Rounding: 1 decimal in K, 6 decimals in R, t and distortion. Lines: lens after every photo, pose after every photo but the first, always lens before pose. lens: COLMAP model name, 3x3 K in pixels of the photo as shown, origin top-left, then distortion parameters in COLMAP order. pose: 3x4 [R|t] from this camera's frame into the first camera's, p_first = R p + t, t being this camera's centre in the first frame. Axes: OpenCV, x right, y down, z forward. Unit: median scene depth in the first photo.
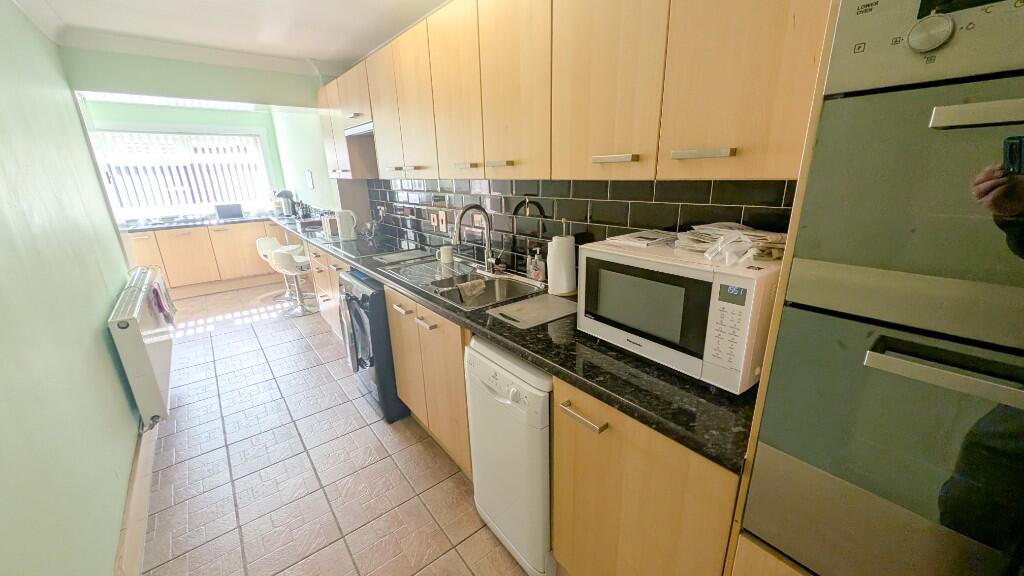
lens RADIAL K [[378.5, 0, 515.0], [0, 378.5, 284.6], [0, 0, 1]] dist [0.005516, -0.000152]
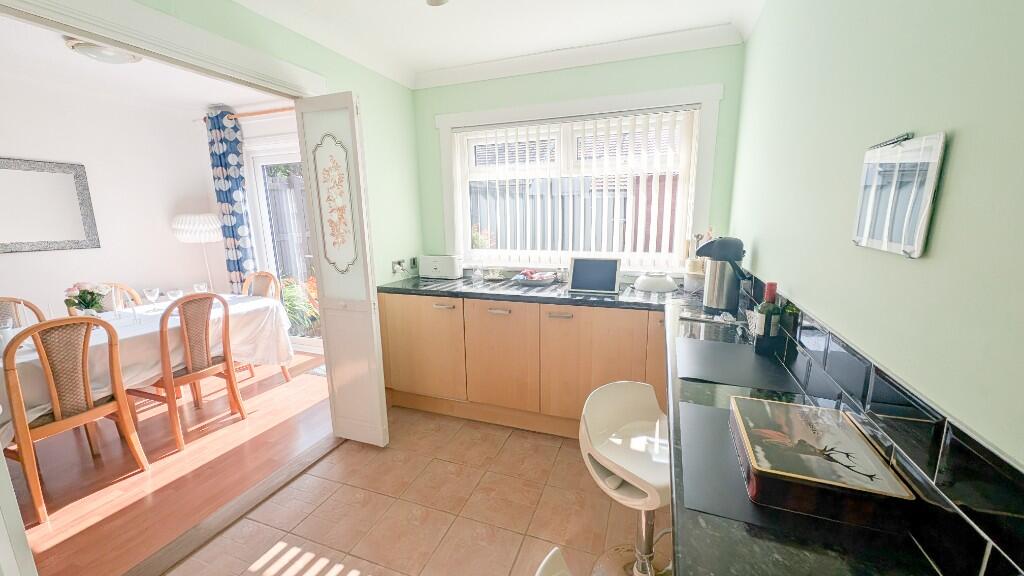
lens RADIAL K [[391.0, 0, 512.0], [0, 391.0, 288.0], [0, 0, 1]] dist [0.000674, -0.000022]
pose [[0.525909, 0.182671, -0.830693, -0.412072], [-0.243552, 0.968110, 0.058697, -0.180059], [0.814925, 0.171448, 0.553628, 0.667260]]
